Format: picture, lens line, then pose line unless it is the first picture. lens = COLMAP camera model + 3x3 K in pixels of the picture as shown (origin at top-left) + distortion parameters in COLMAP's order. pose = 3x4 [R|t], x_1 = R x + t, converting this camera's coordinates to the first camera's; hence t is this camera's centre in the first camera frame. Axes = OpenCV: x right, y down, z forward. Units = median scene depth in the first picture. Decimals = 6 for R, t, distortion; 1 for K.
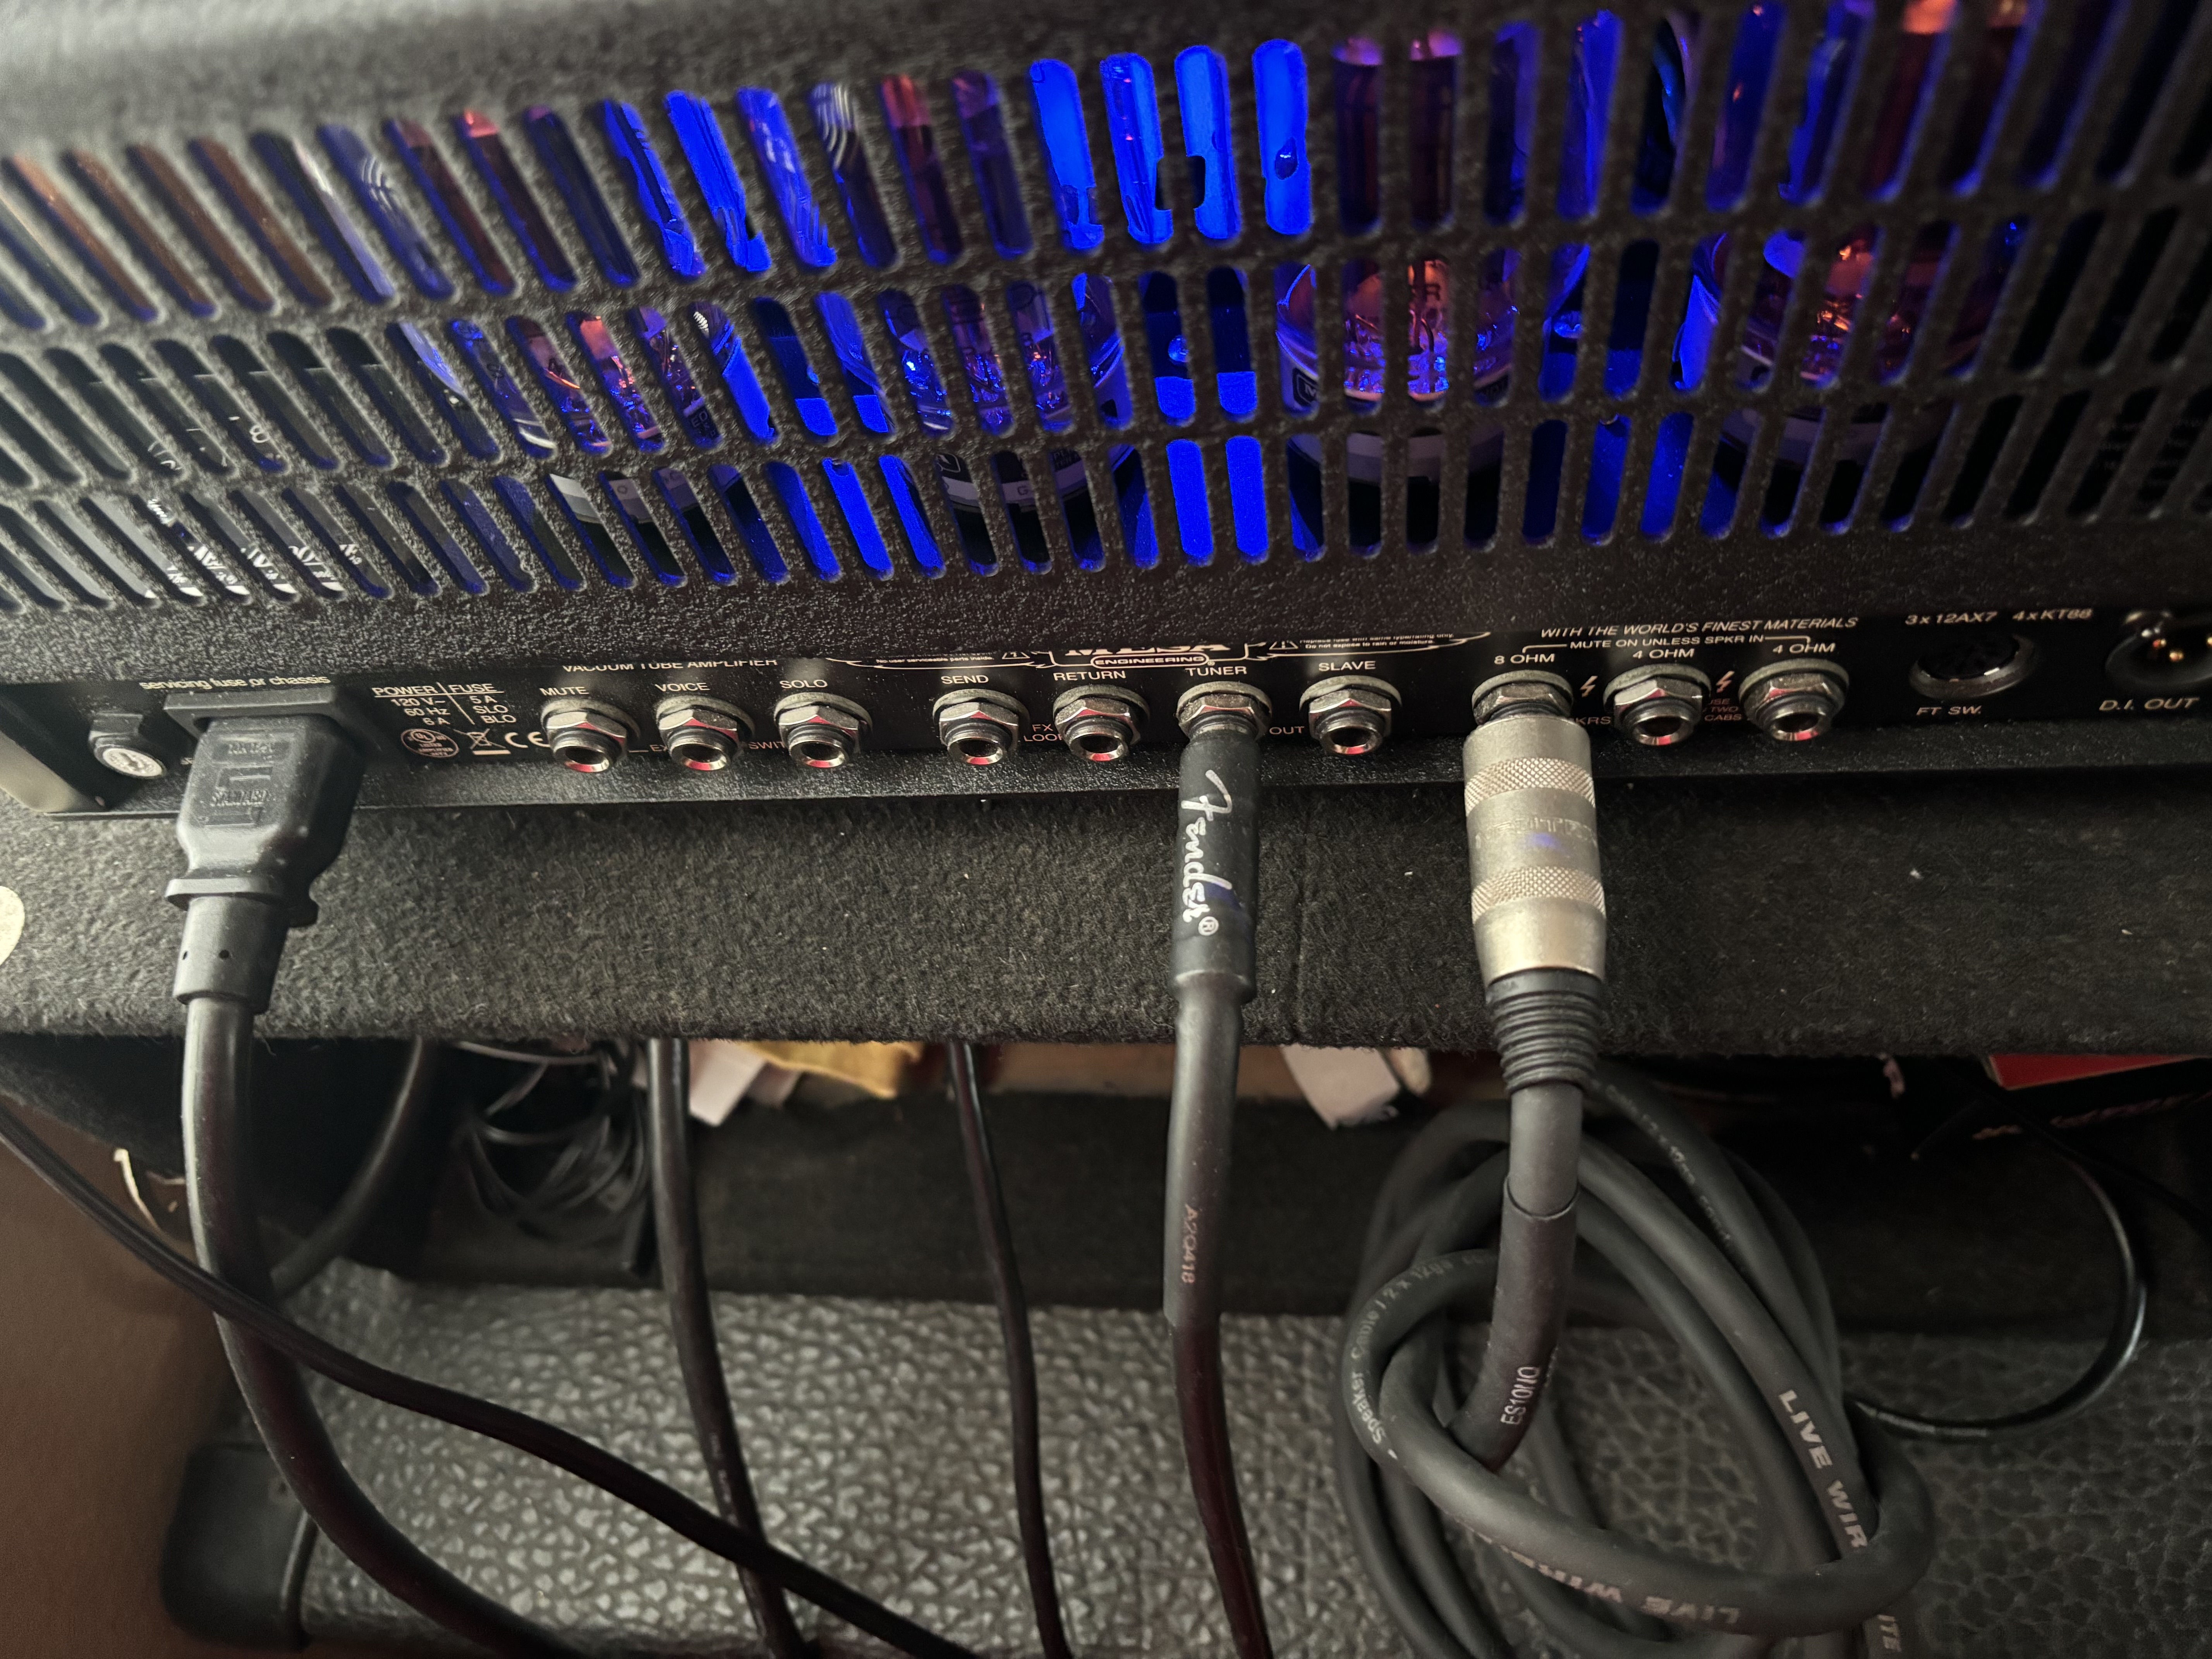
lens RADIAL K [[1741.6, 0, 1119.7], [0, 1741.6, 841.9], [0, 0, 1]] dist [-0.033364, -0.022317]
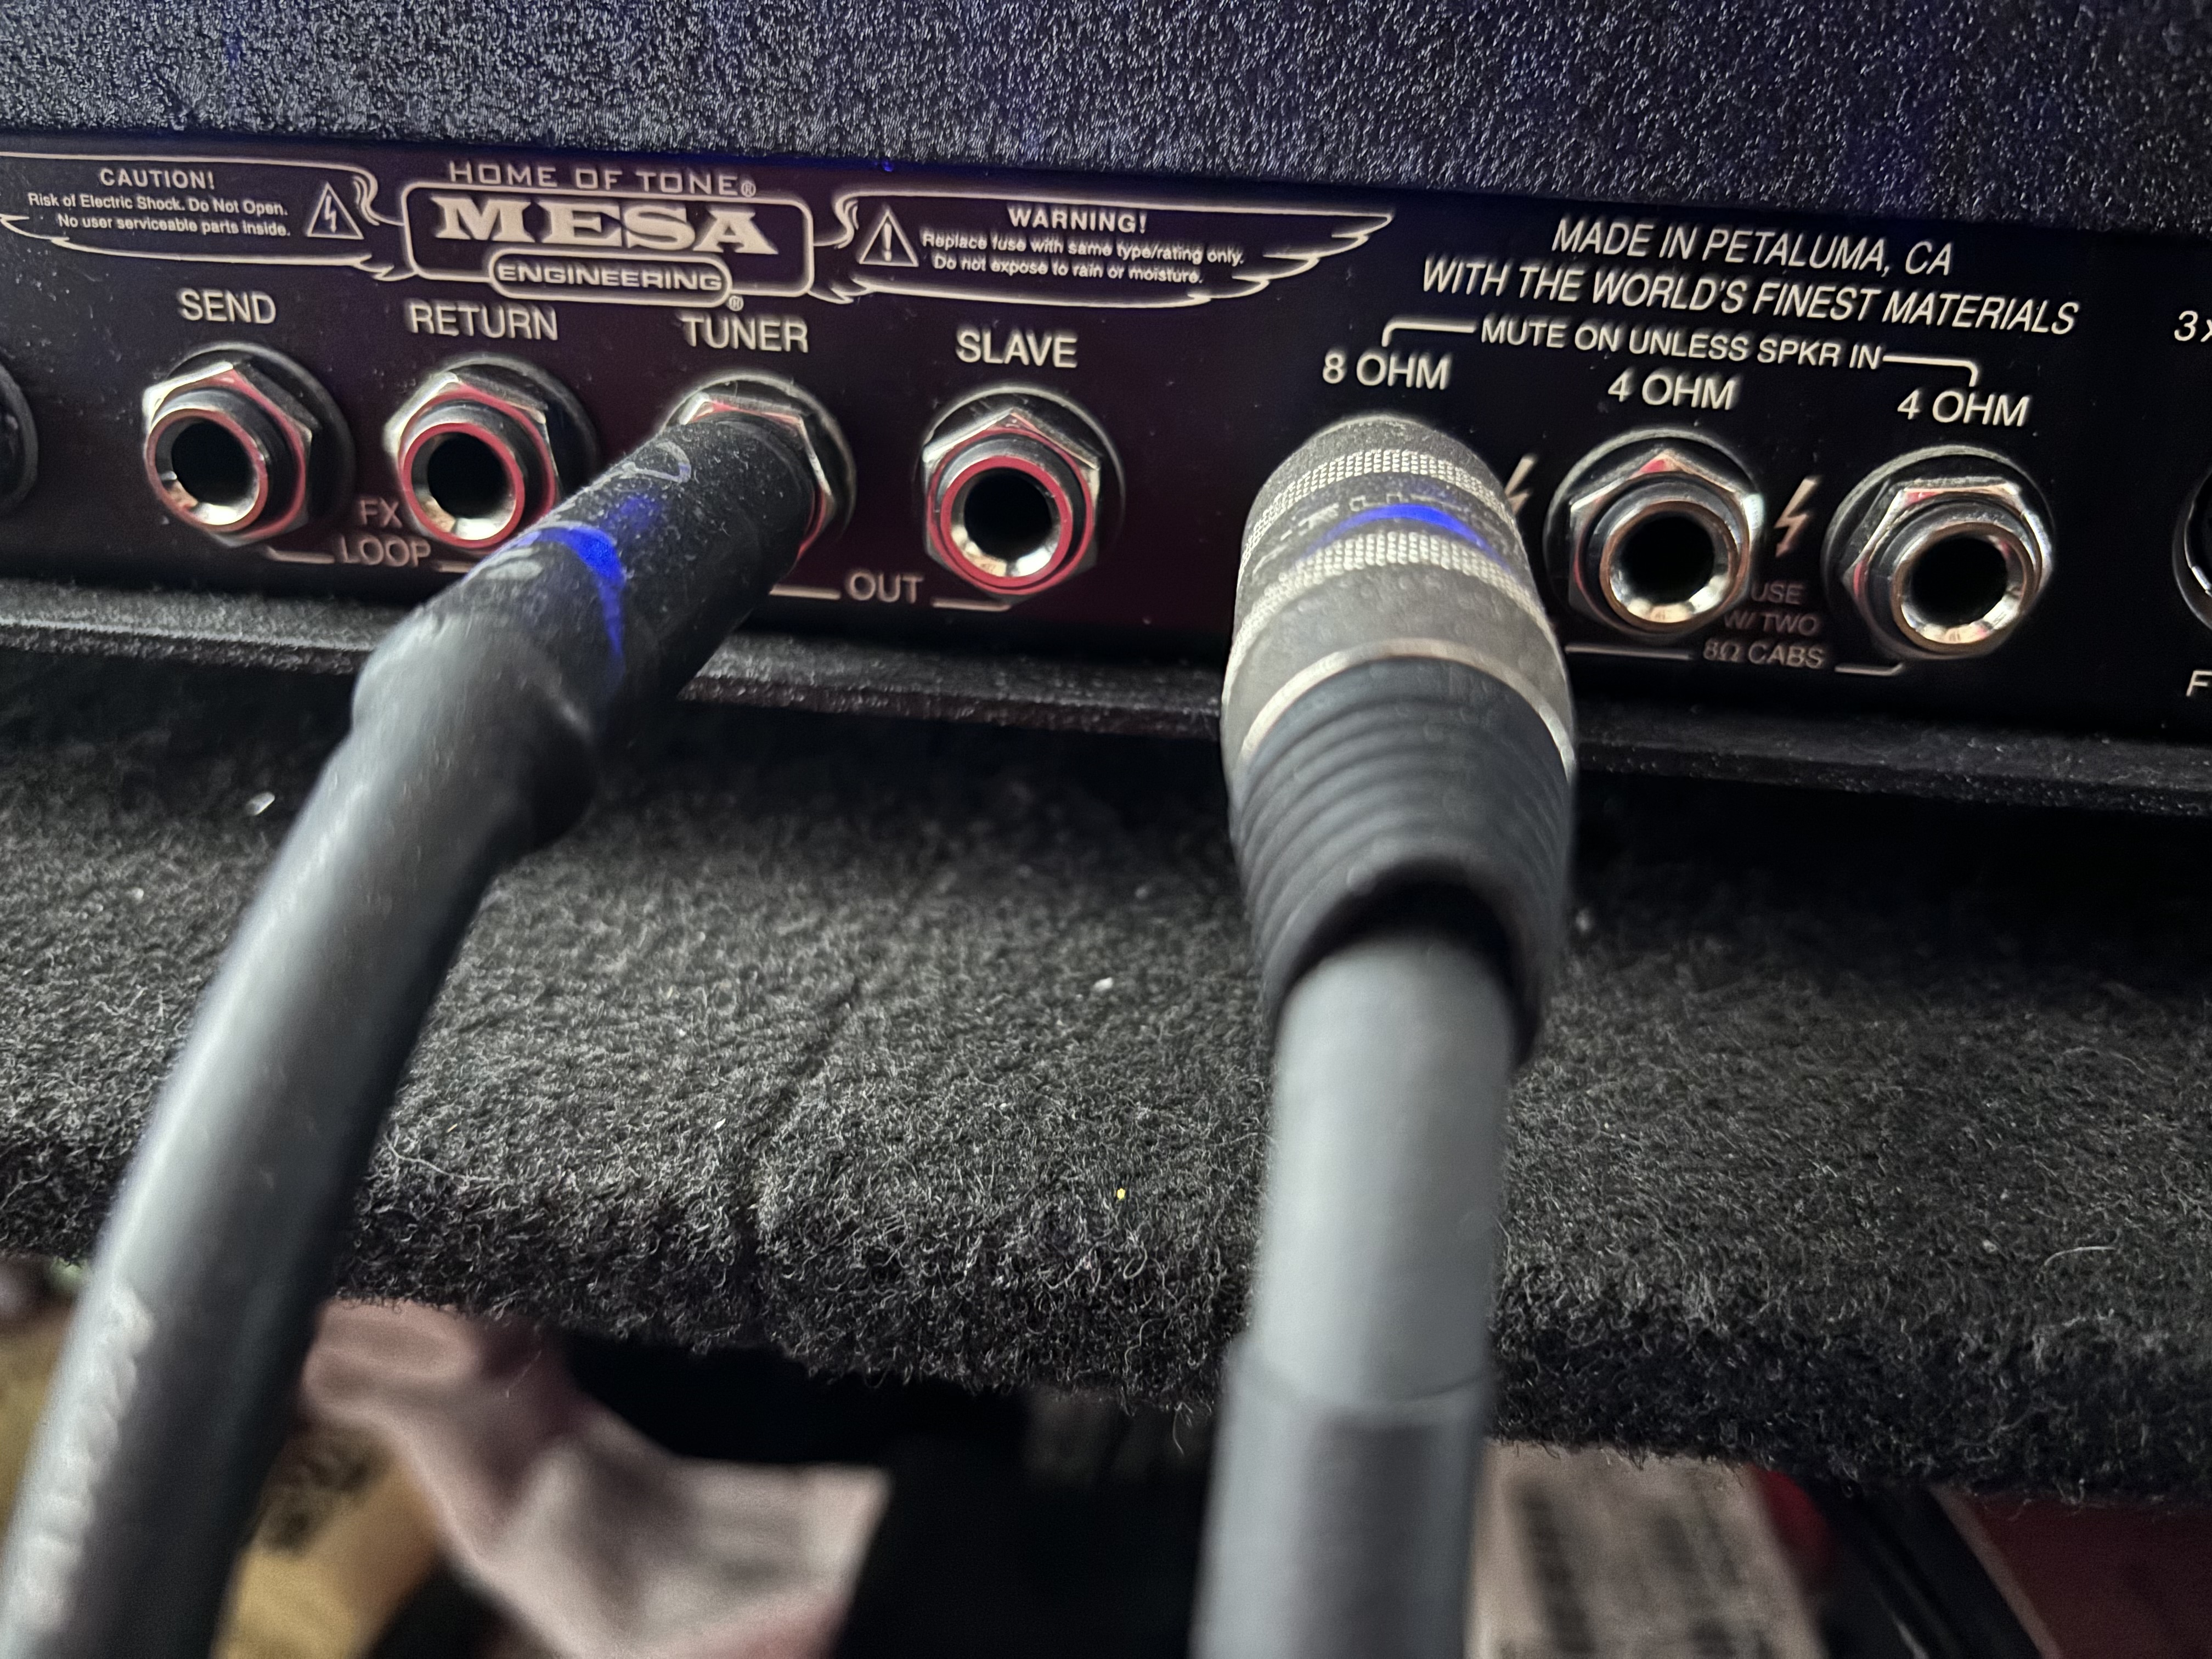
lens RADIAL K [[1741.6, 0, 1139.2], [0, 1741.6, 811.1], [0, 0, 1]] dist [-0.033364, -0.022317]
pose [[0.982564, 0.180535, 0.044452, 0.161445], [-0.116843, 0.785541, -0.607678, 0.273207], [-0.144626, 0.591888, 0.792939, 0.679598]]
